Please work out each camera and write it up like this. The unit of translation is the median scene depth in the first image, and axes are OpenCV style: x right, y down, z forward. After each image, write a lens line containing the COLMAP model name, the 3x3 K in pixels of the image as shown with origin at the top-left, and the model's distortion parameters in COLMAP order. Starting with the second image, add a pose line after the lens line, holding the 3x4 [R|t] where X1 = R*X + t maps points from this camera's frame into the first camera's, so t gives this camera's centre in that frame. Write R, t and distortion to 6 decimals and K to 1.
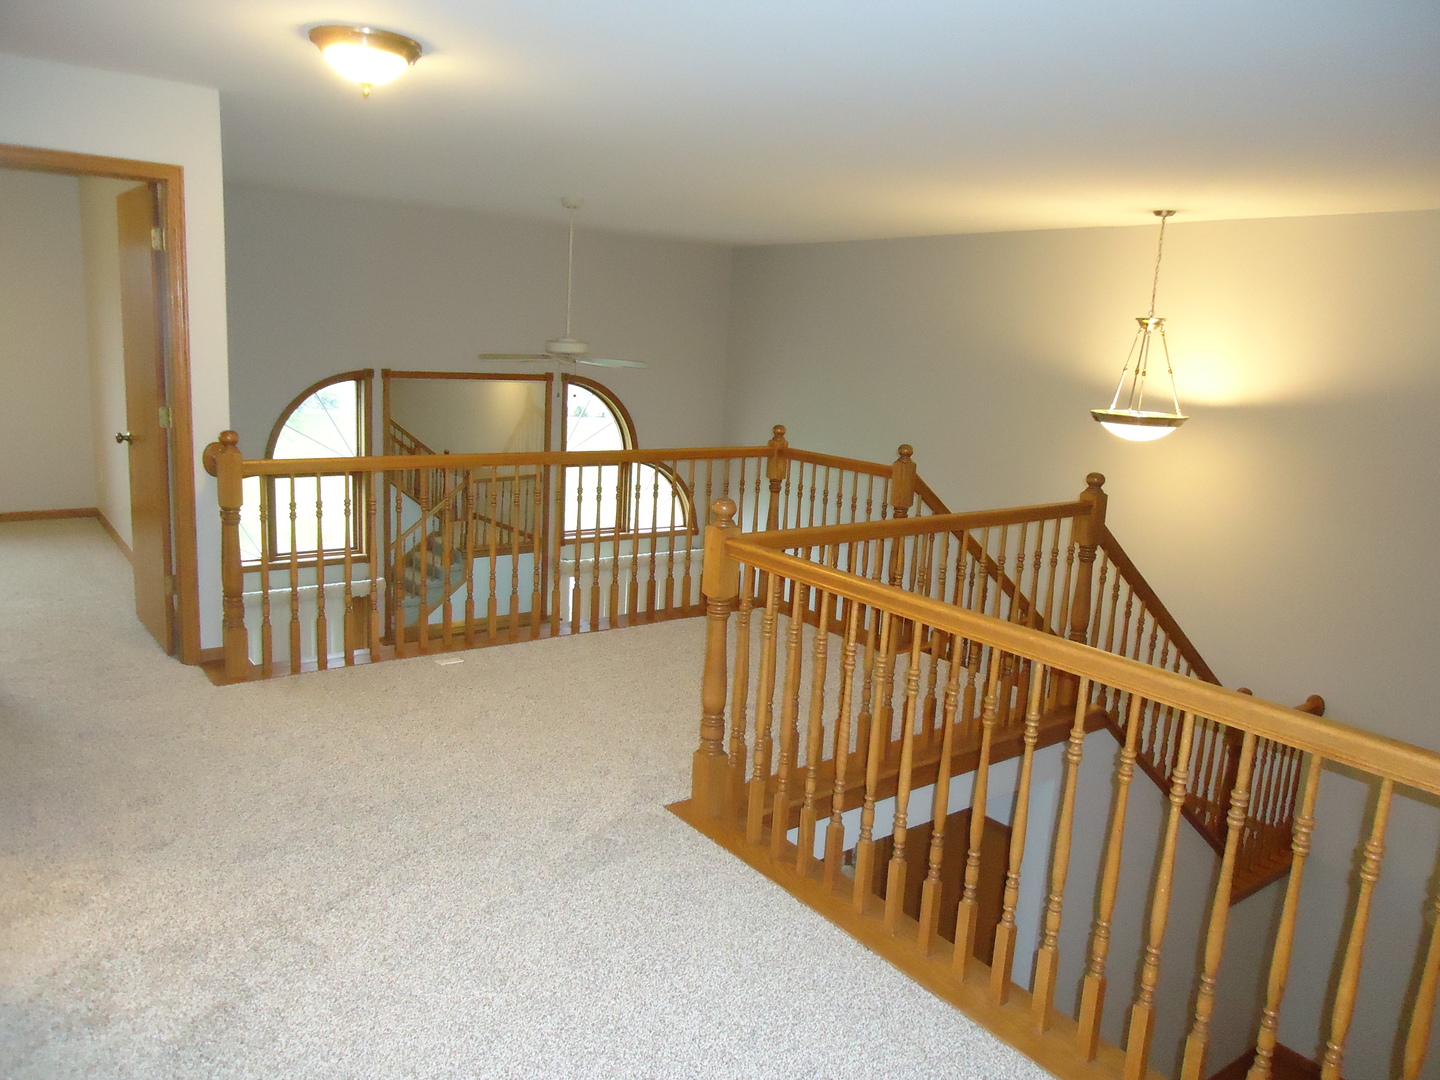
lens RADIAL K [[1083.9, 0, 720.0], [0, 1083.9, 540.0], [0, 0, 1]] dist [0.007167, 0.002943]
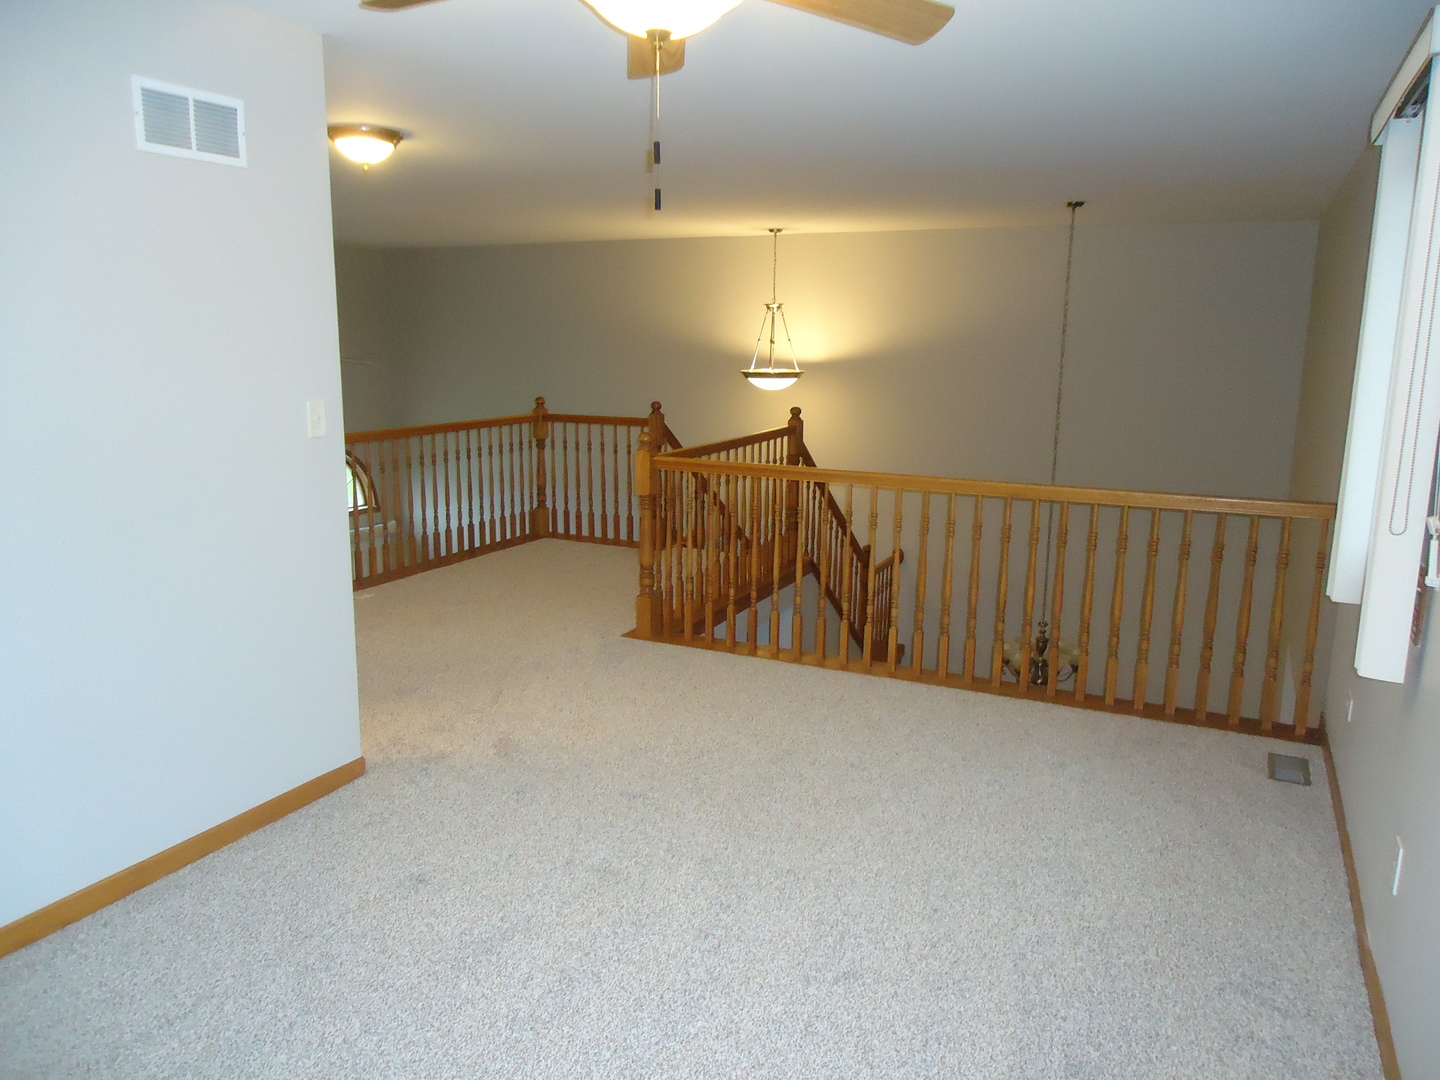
lens RADIAL K [[1102.2, 0, 720.0], [0, 1102.2, 540.0], [0, 0, 1]] dist [0.047654, 0.002200]
pose [[0.893537, -0.130730, 0.429537, -0.344655], [0.124397, 0.991303, 0.042930, 0.034882], [-0.431414, 0.015074, 0.902028, -0.290904]]
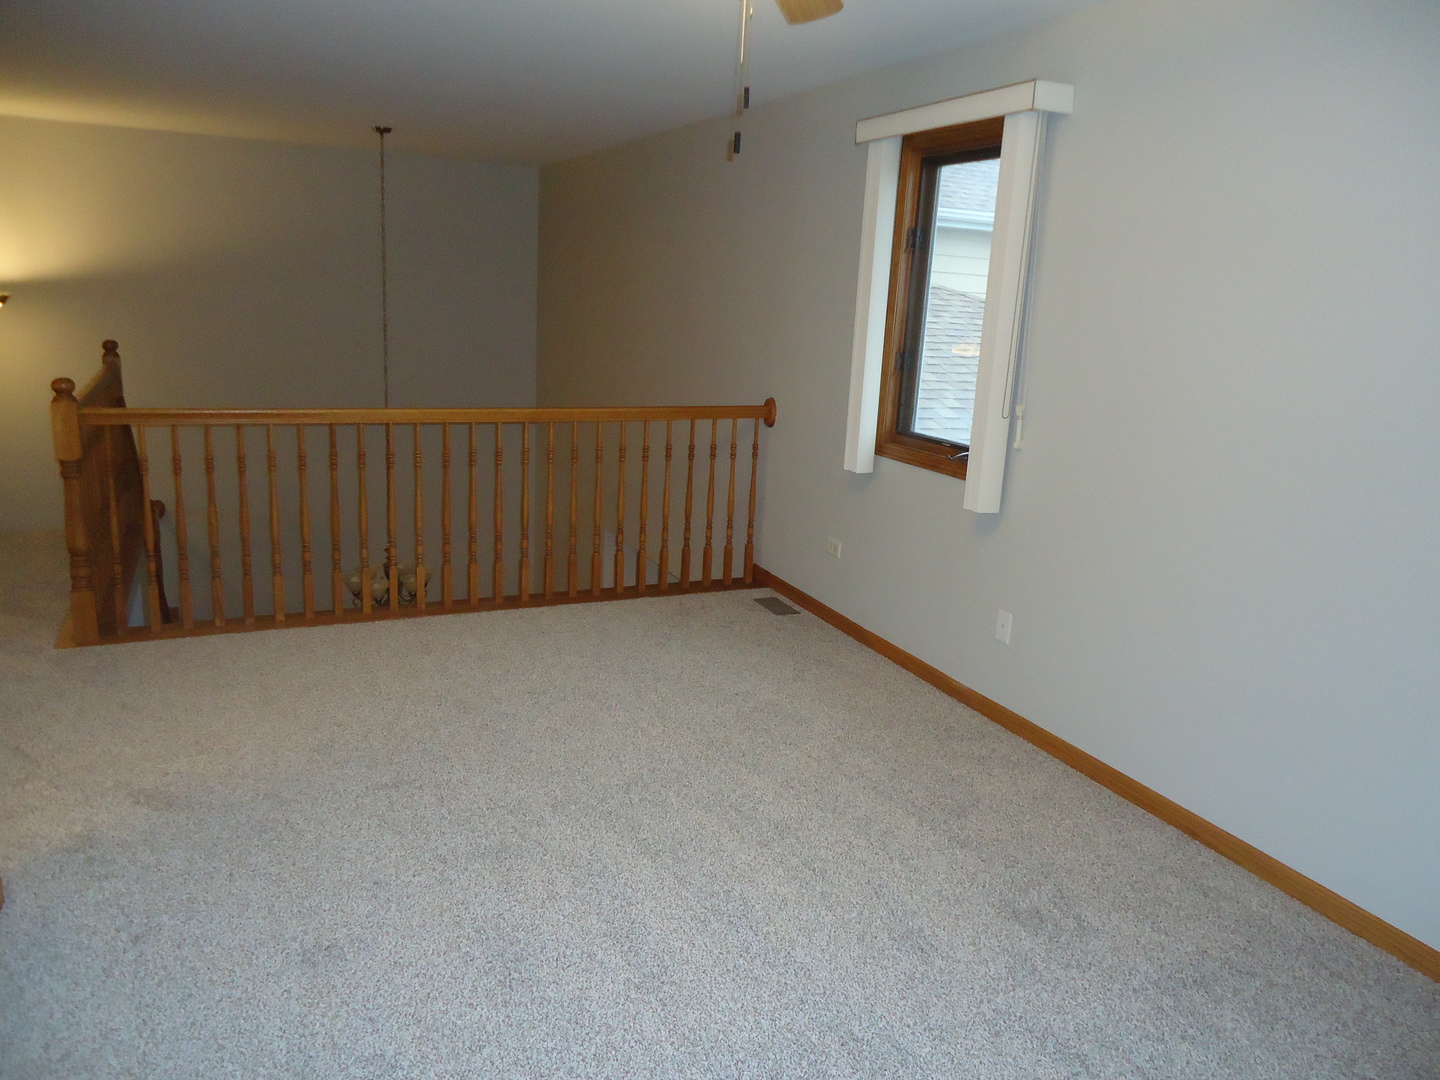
lens RADIAL K [[1096.6, 0, 720.0], [0, 1096.6, 540.0], [0, 0, 1]] dist [0.114608, 0.000891]
pose [[0.221024, -0.282986, 0.933310, -0.611679], [0.149417, 0.955505, 0.254331, -0.047944], [-0.963755, 0.083239, 0.253473, -0.028658]]
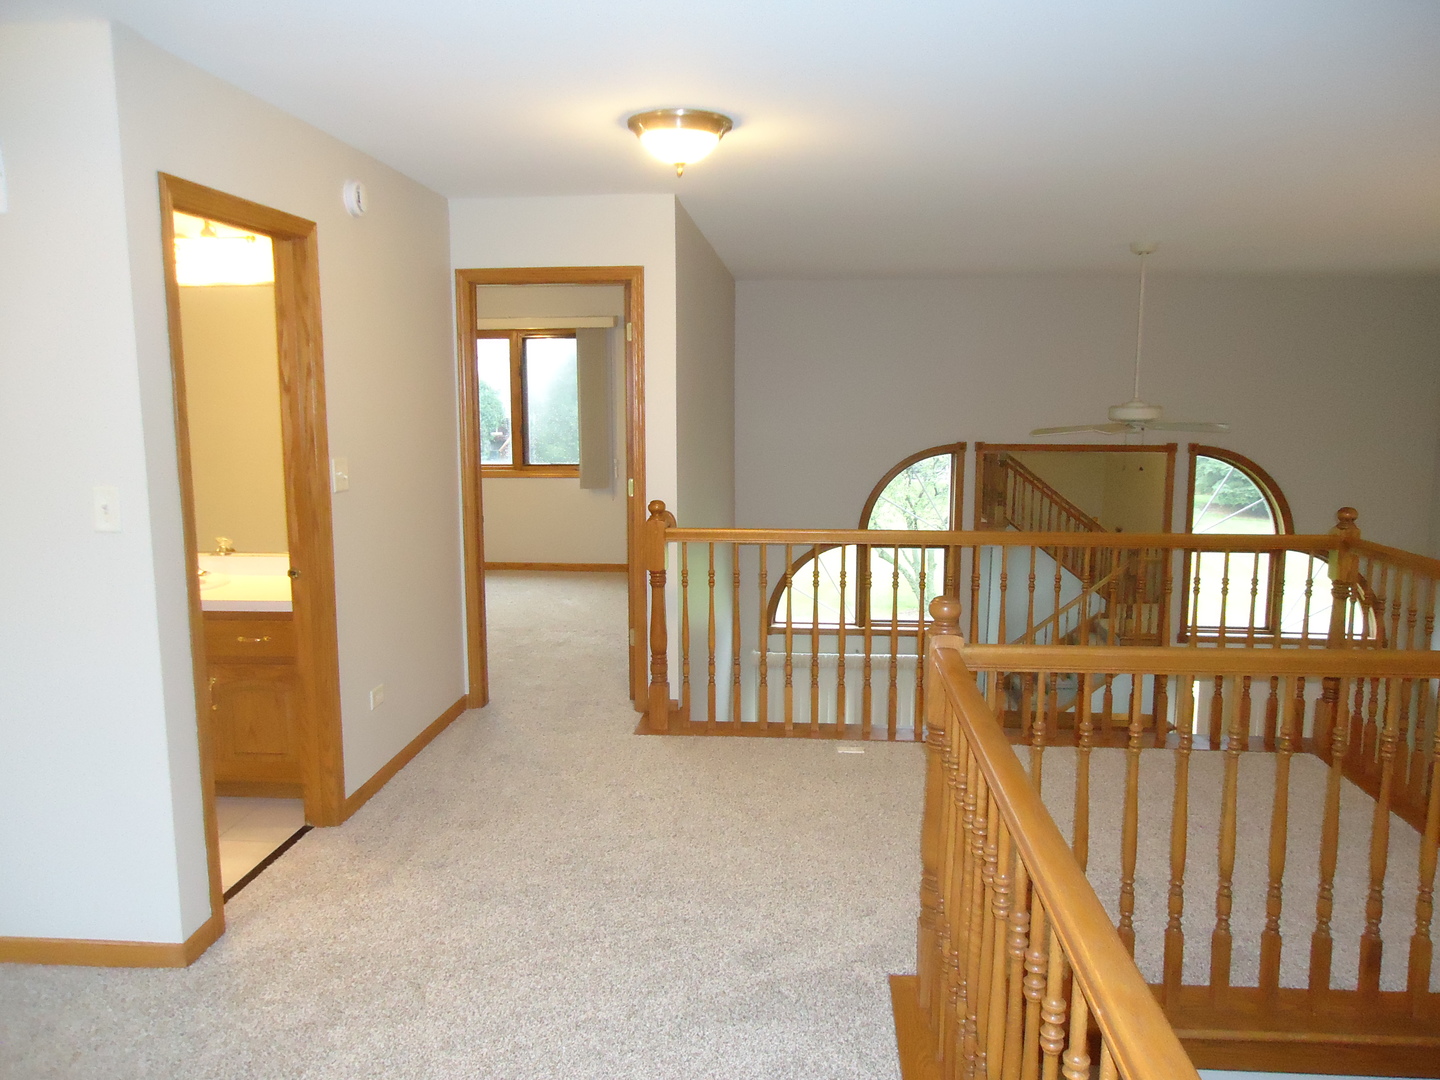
lens RADIAL K [[1075.8, 0, 719.3], [0, 1075.8, 519.3], [0, 0, 1]] dist [0.006556, -0.002371]
pose [[0.743925, 0.031484, -0.667521, 0.225043], [-0.089909, 0.994523, -0.053293, -0.020789], [0.662187, 0.099662, 0.742681, 0.175938]]
